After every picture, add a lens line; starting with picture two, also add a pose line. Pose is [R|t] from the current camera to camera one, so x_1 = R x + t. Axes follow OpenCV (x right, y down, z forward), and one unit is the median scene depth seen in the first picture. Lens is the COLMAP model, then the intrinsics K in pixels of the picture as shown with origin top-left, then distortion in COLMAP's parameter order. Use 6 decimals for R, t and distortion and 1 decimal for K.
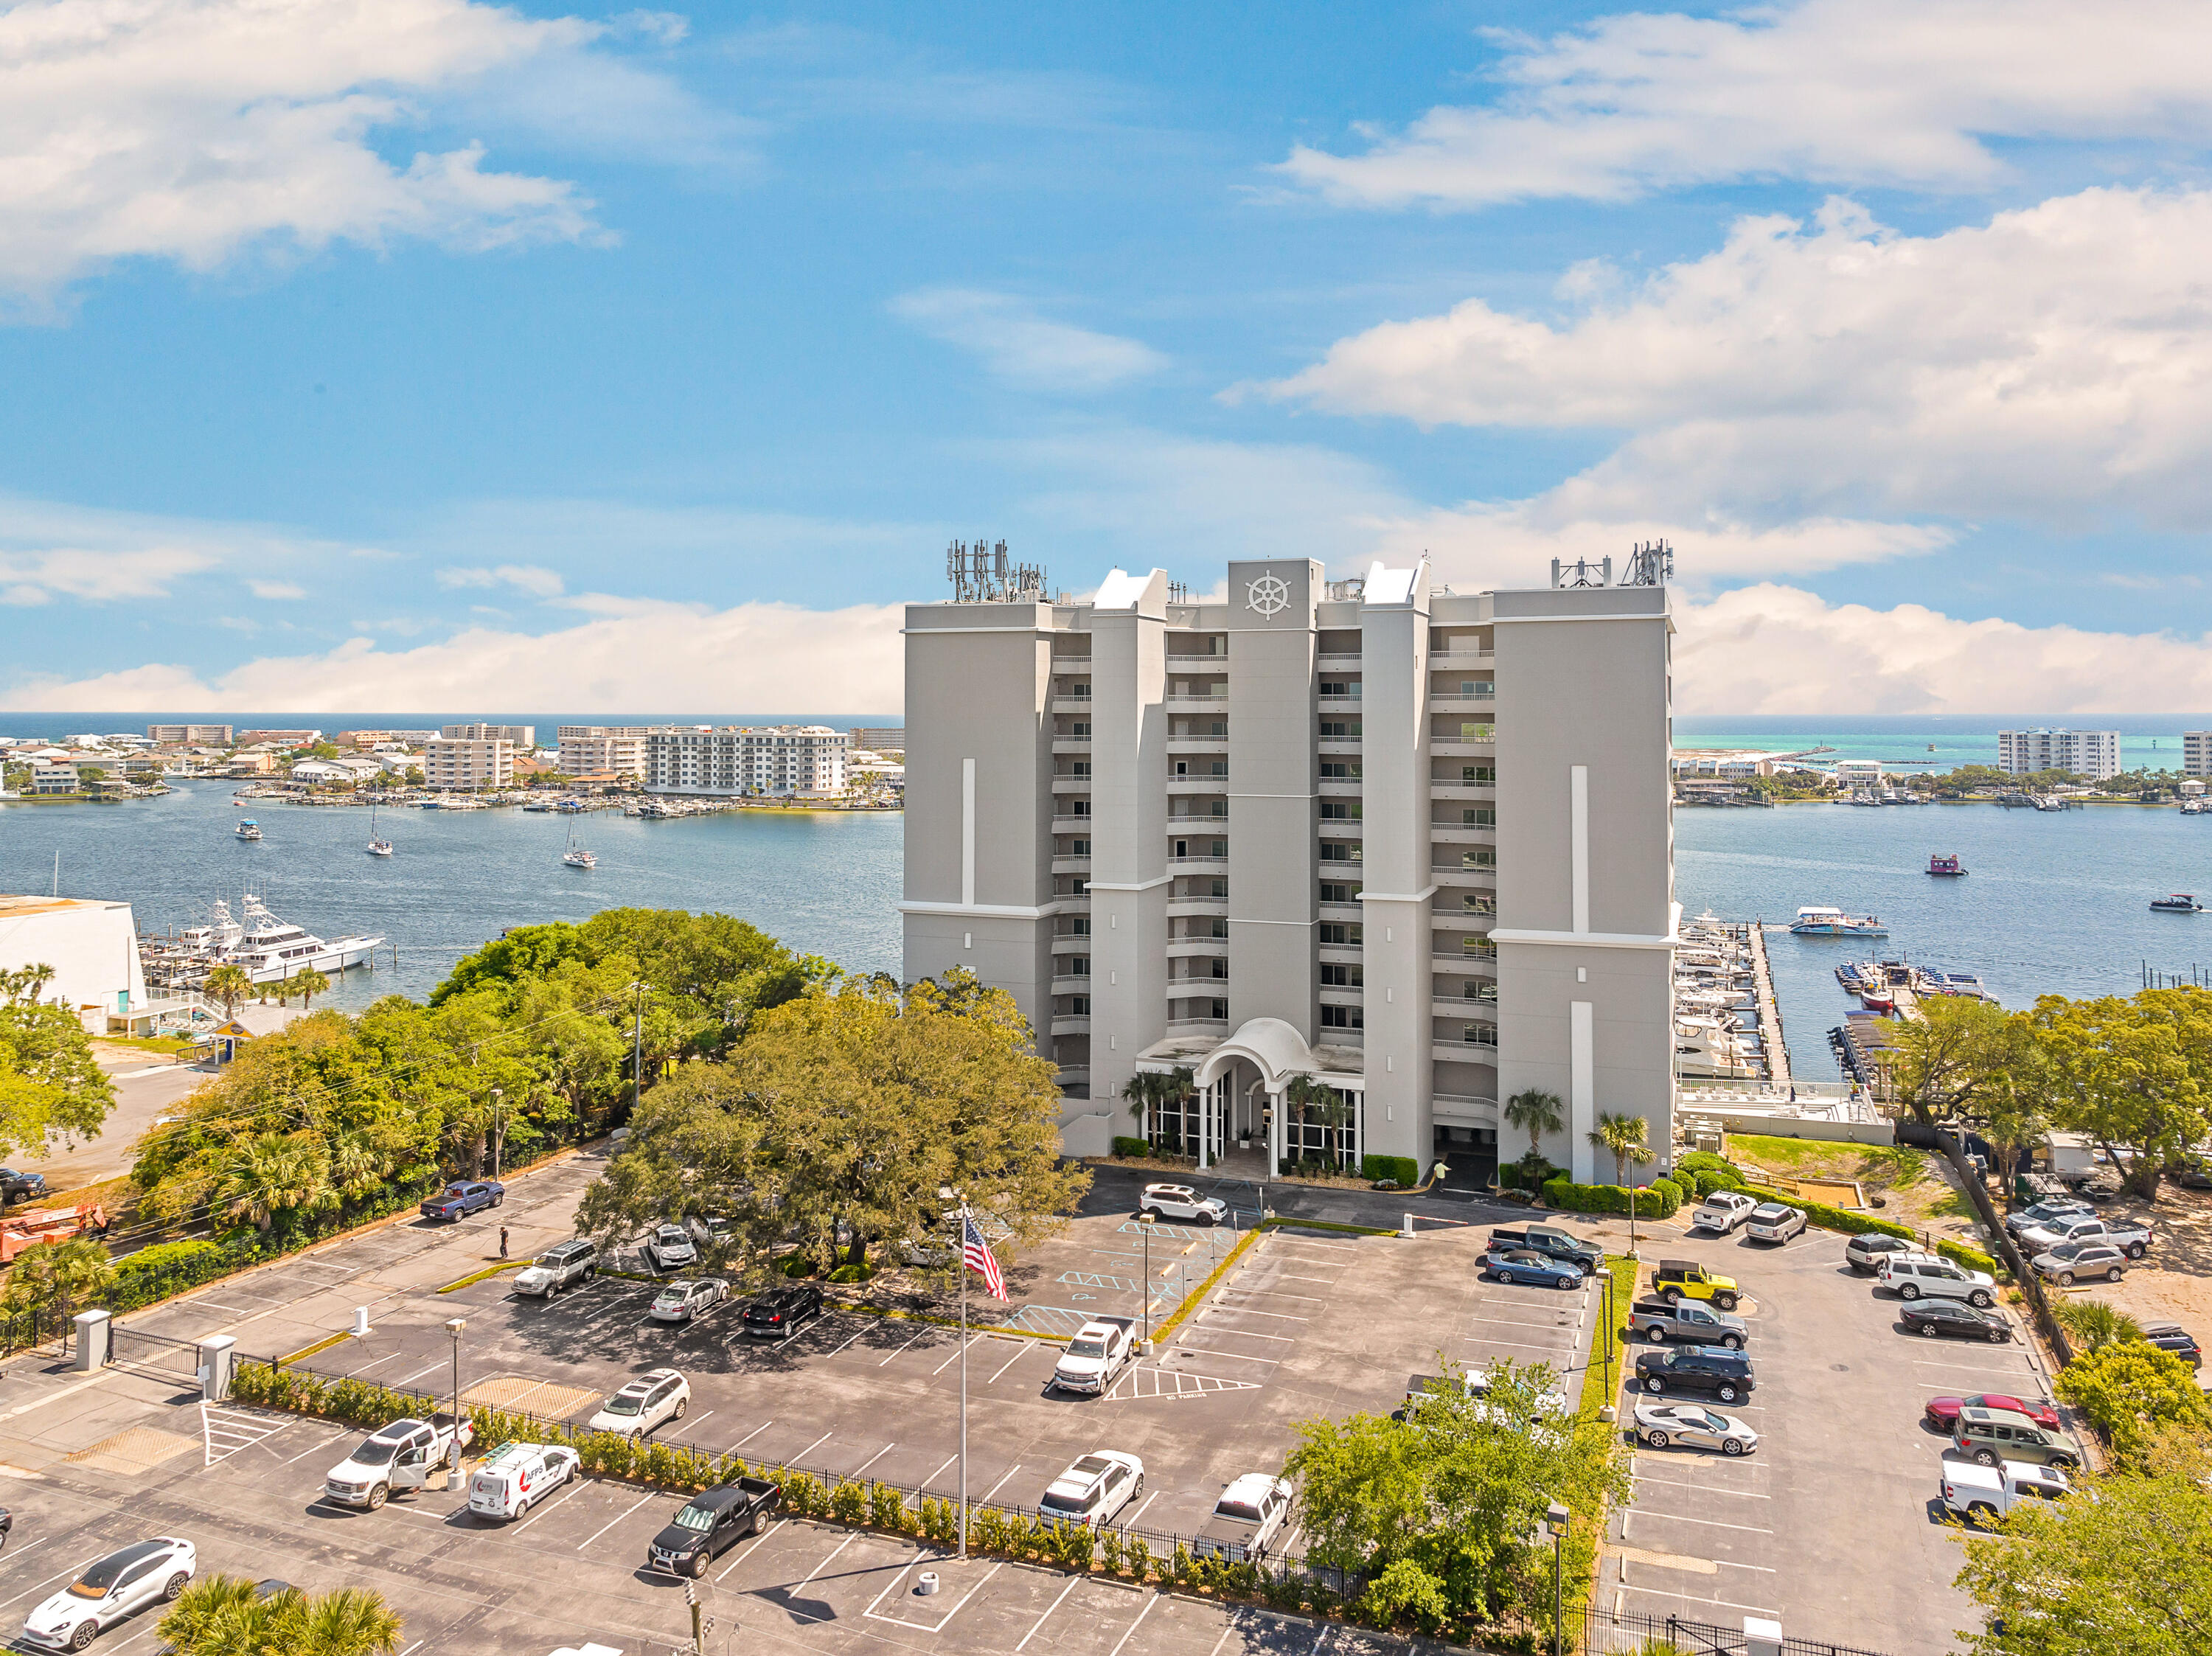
lens RADIAL K [[1605.4, 0, 1129.1], [0, 1605.4, 689.8], [0, 0, 1]] dist [-0.043189, 0.001209]
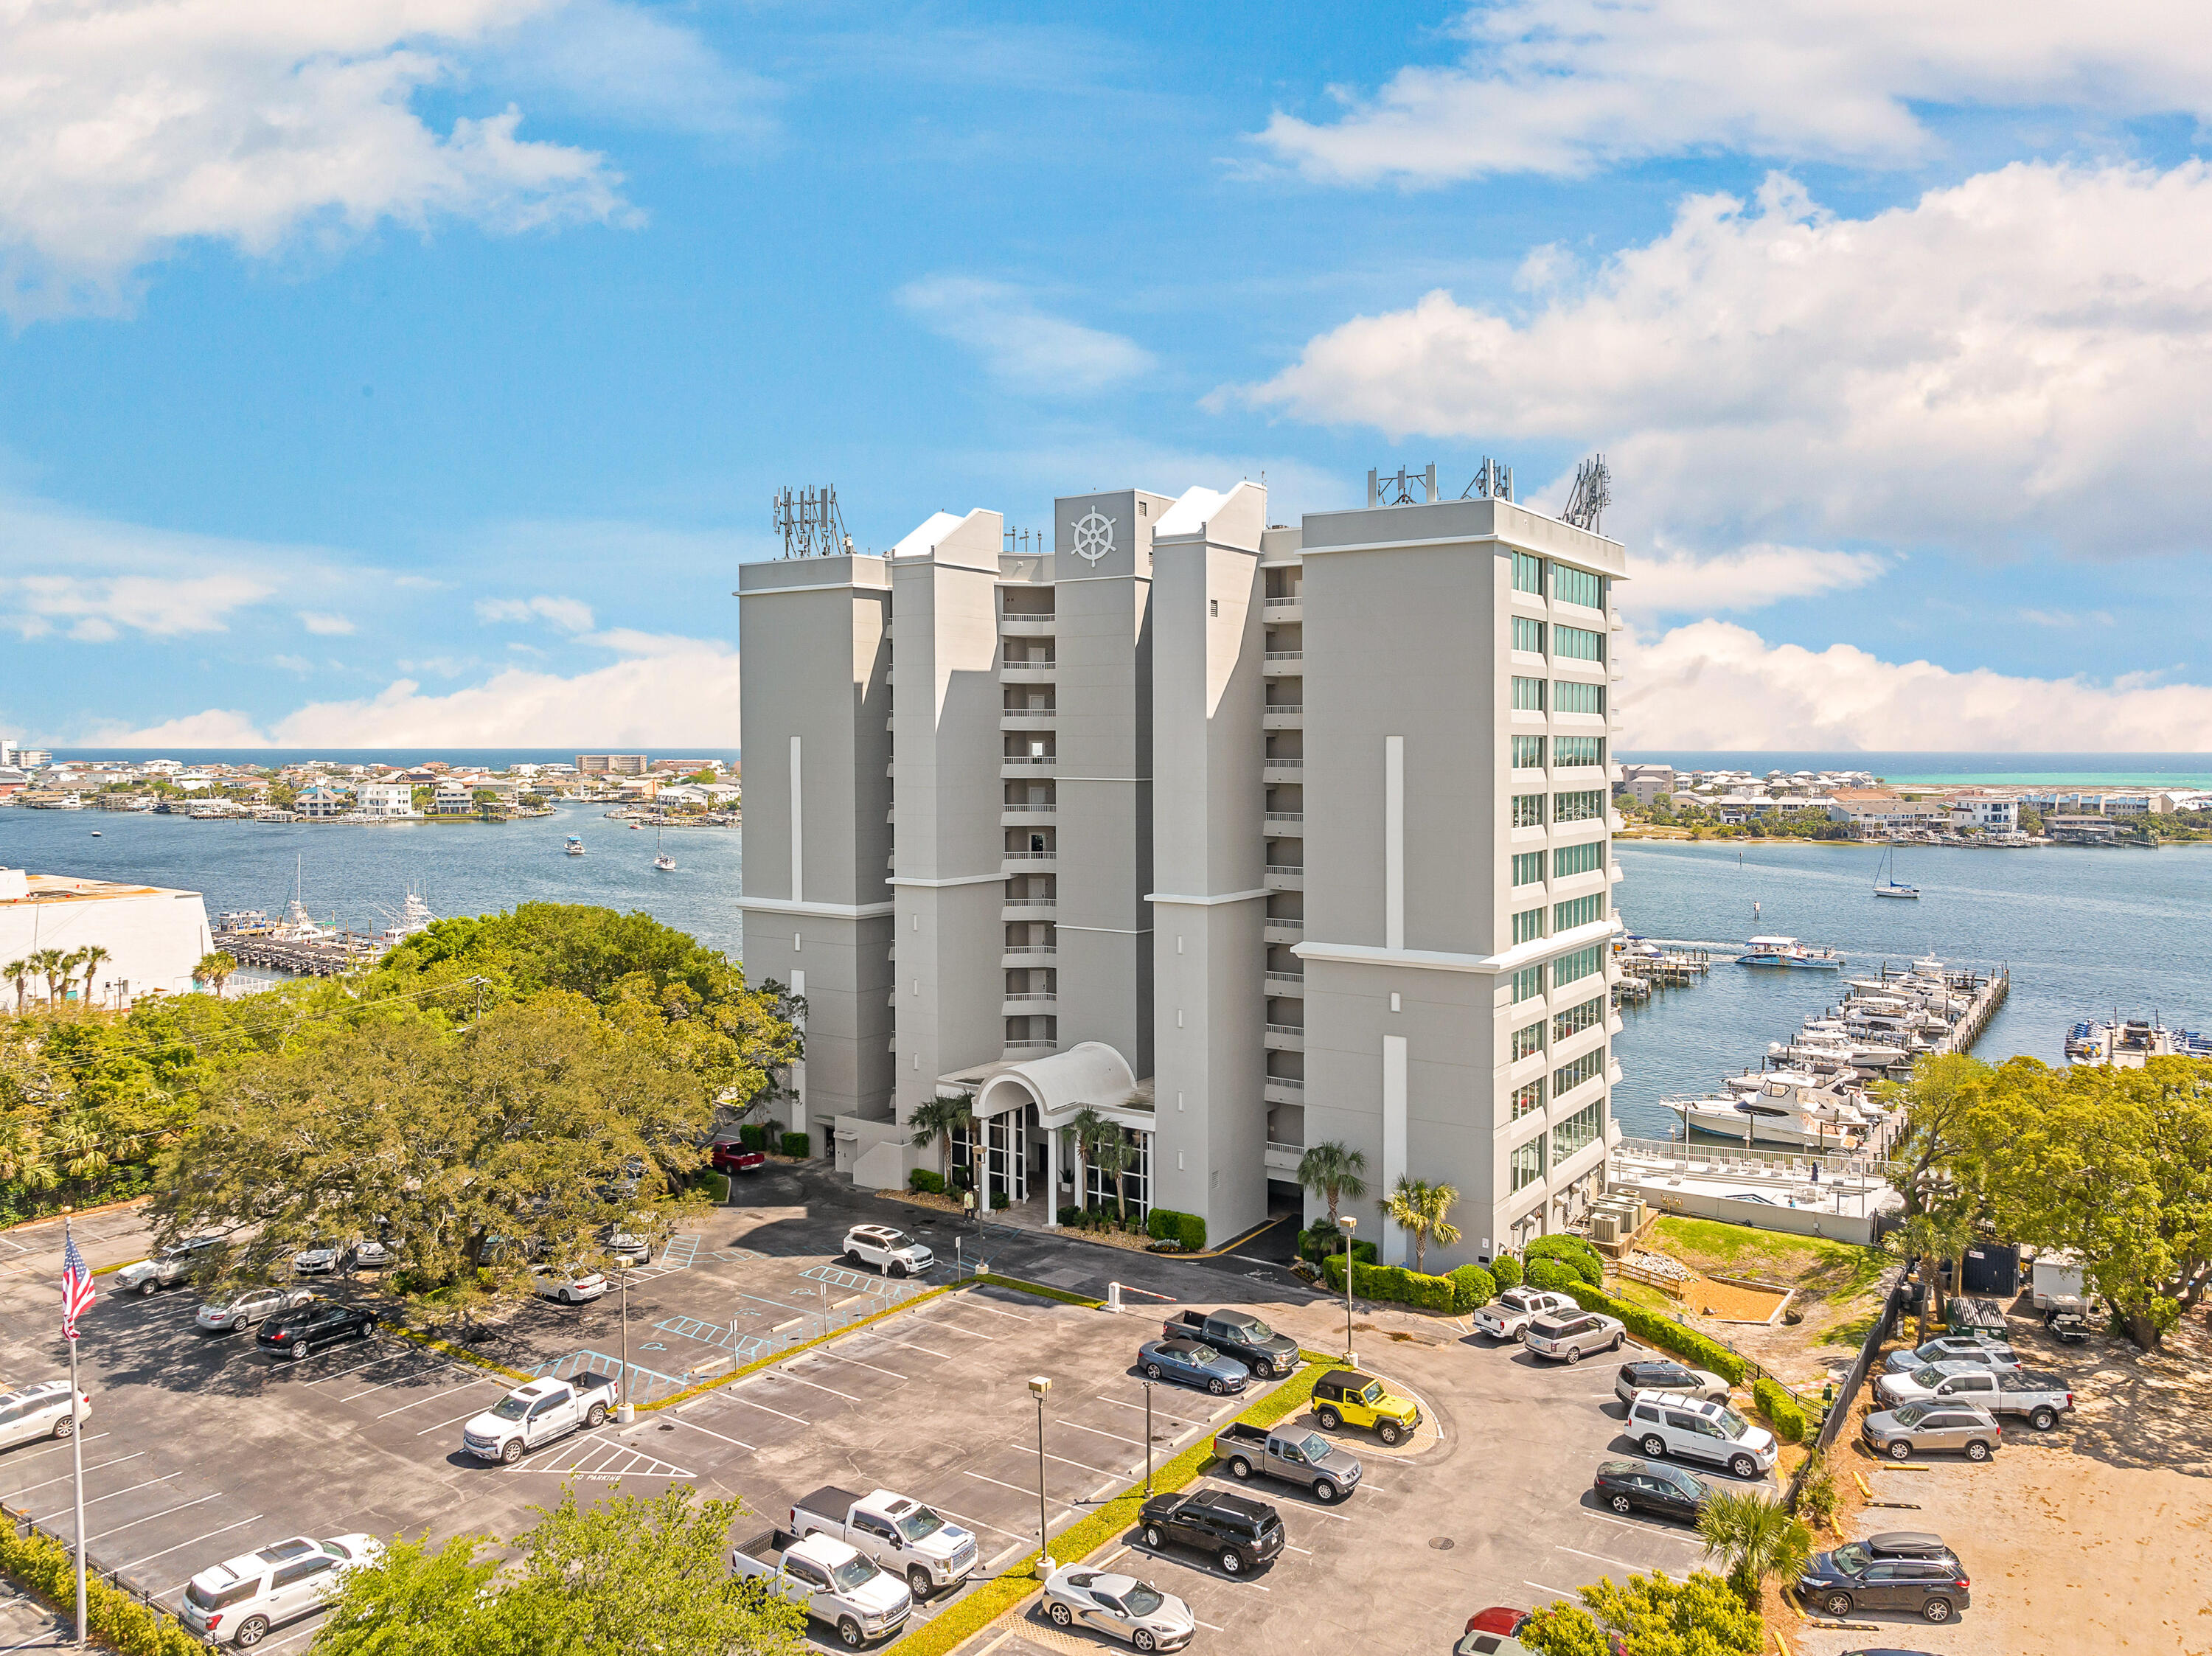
lens RADIAL K [[1642.4, 0, 1106.0], [0, 1642.4, 828.0], [0, 0, 1]] dist [-0.055766, 0.005866]
pose [[0.974129, 0.015251, -0.225478, 0.315432], [-0.000325, 0.997814, 0.066084, 0.038637], [0.225993, -0.064301, 0.972004, 0.184915]]
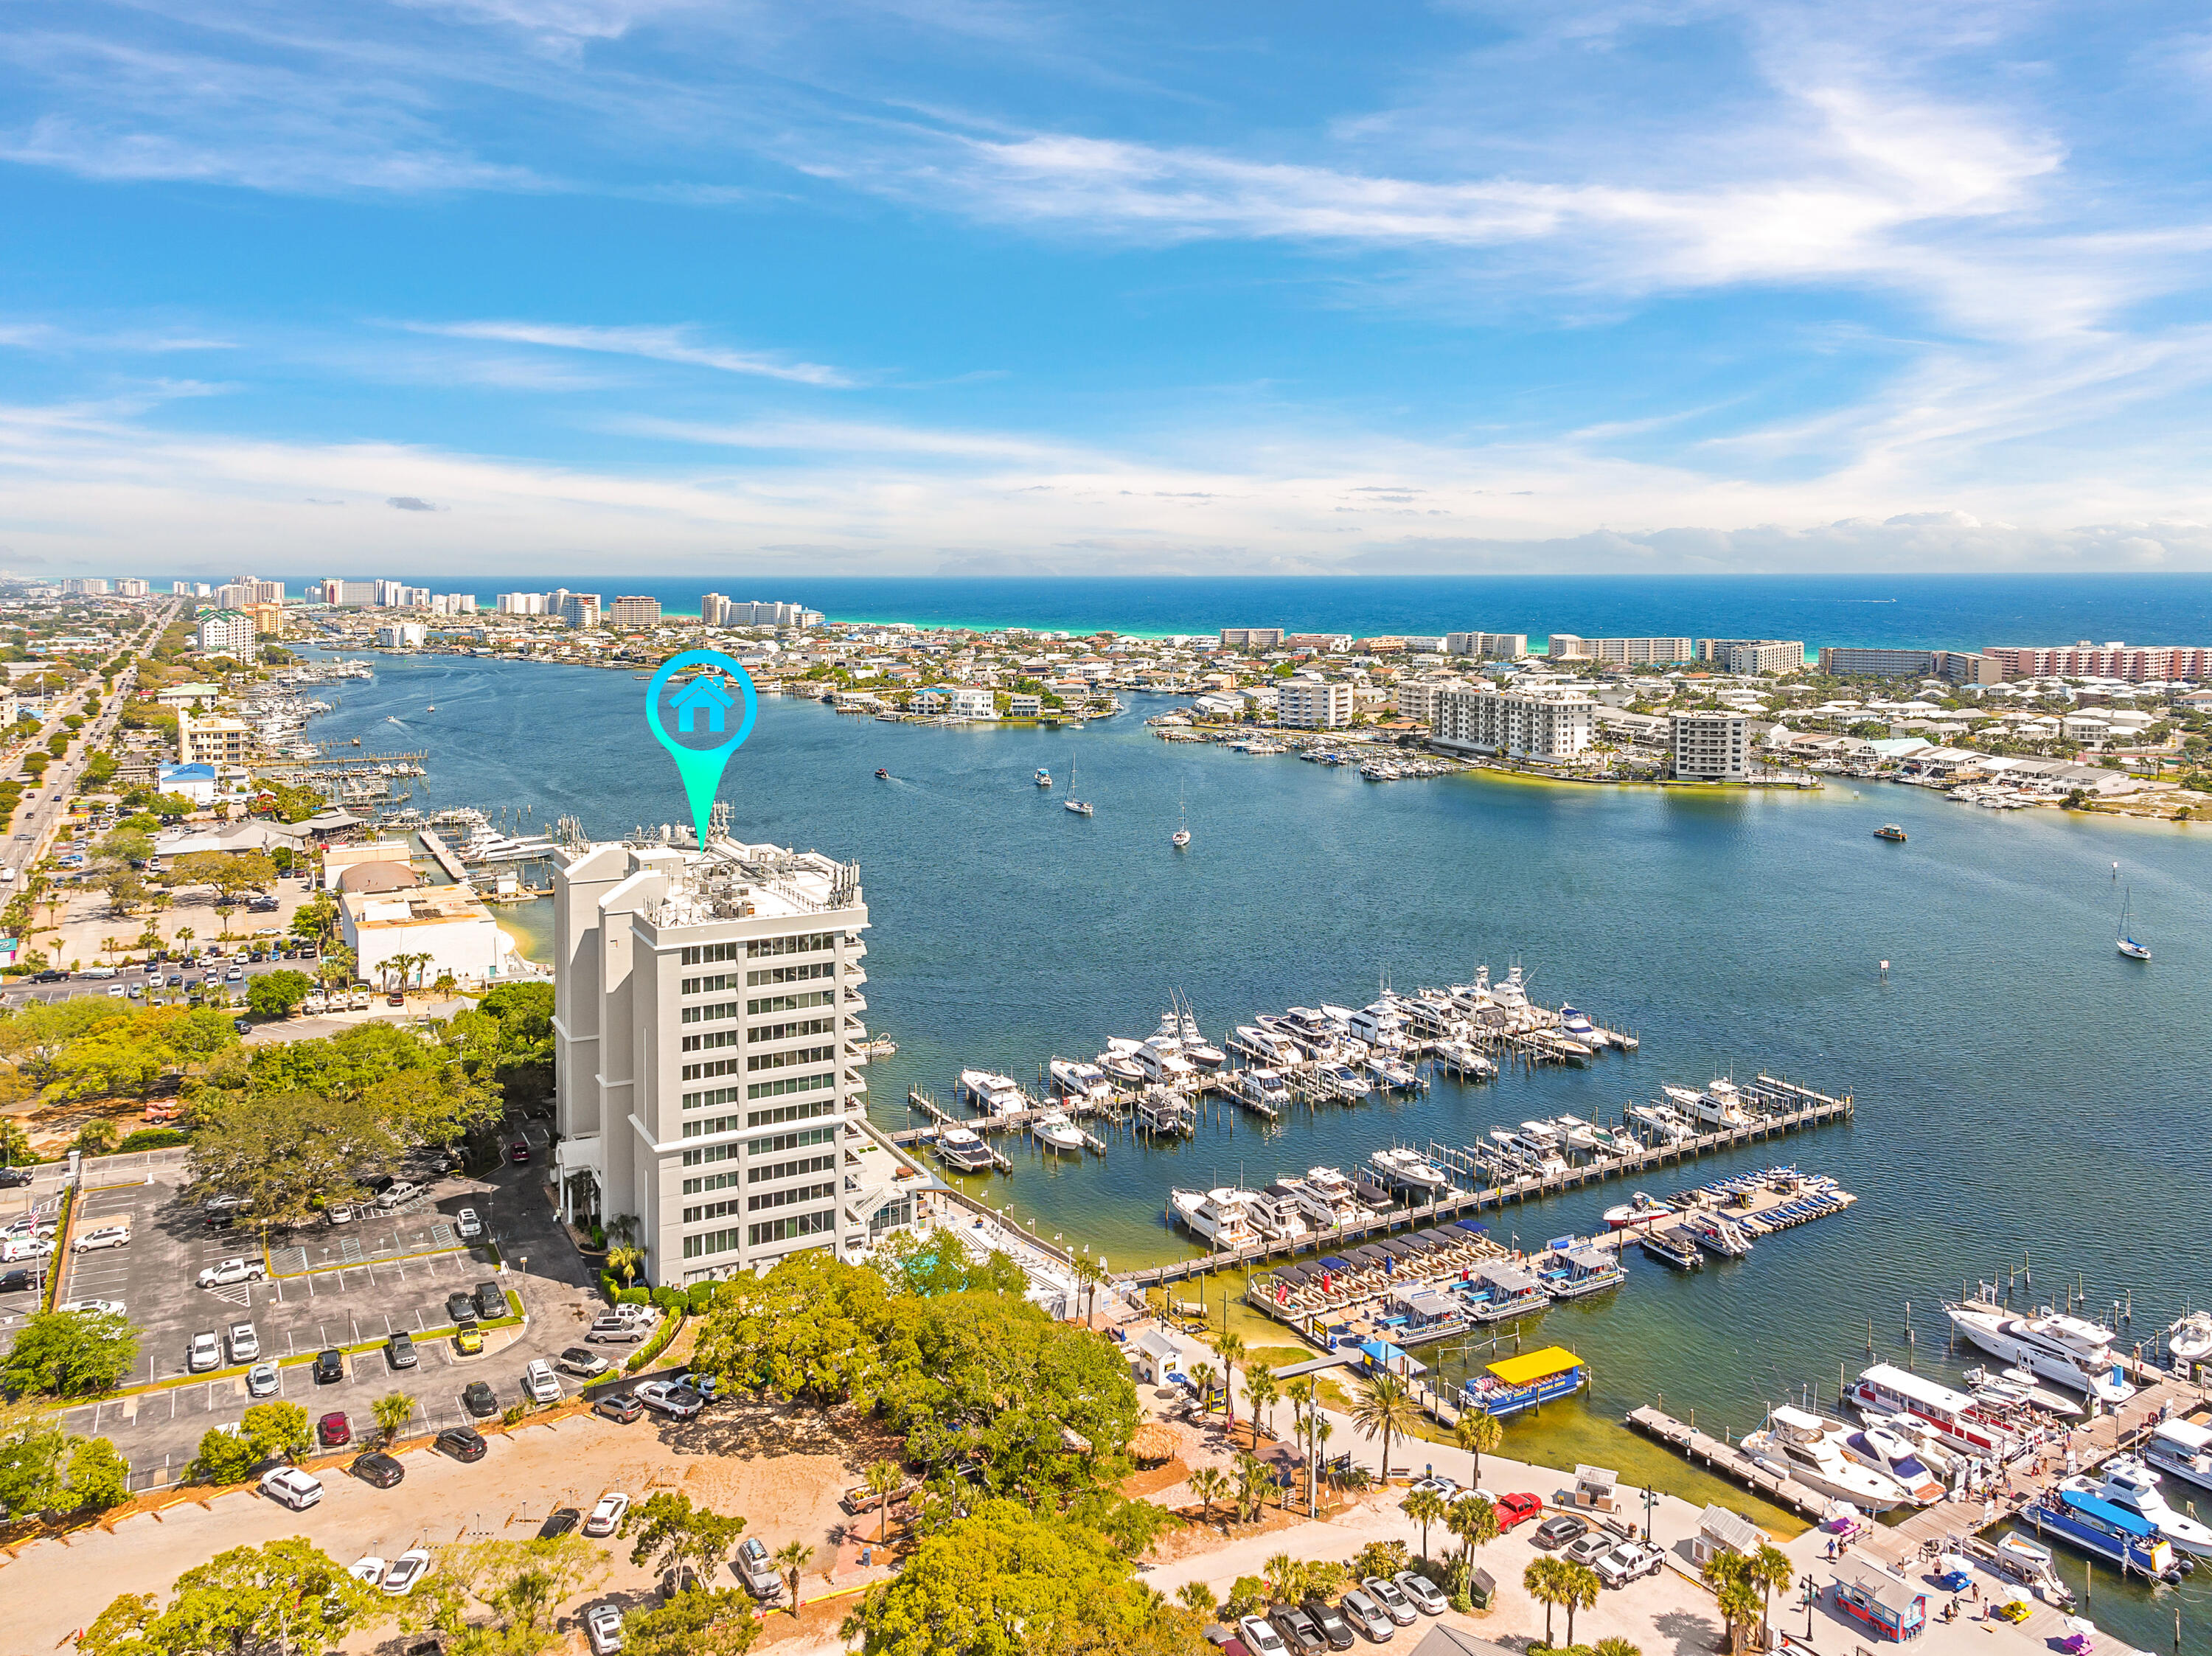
lens RADIAL K [[1642.4, 0, 1106.0], [0, 1642.4, 828.0], [0, 0, 1]] dist [-0.055766, 0.005866]
pose [[0.770934, 0.114293, -0.626576, 1.597552], [-0.005153, 0.984854, 0.173306, -0.422672], [0.636894, -0.130379, 0.759847, 0.092074]]
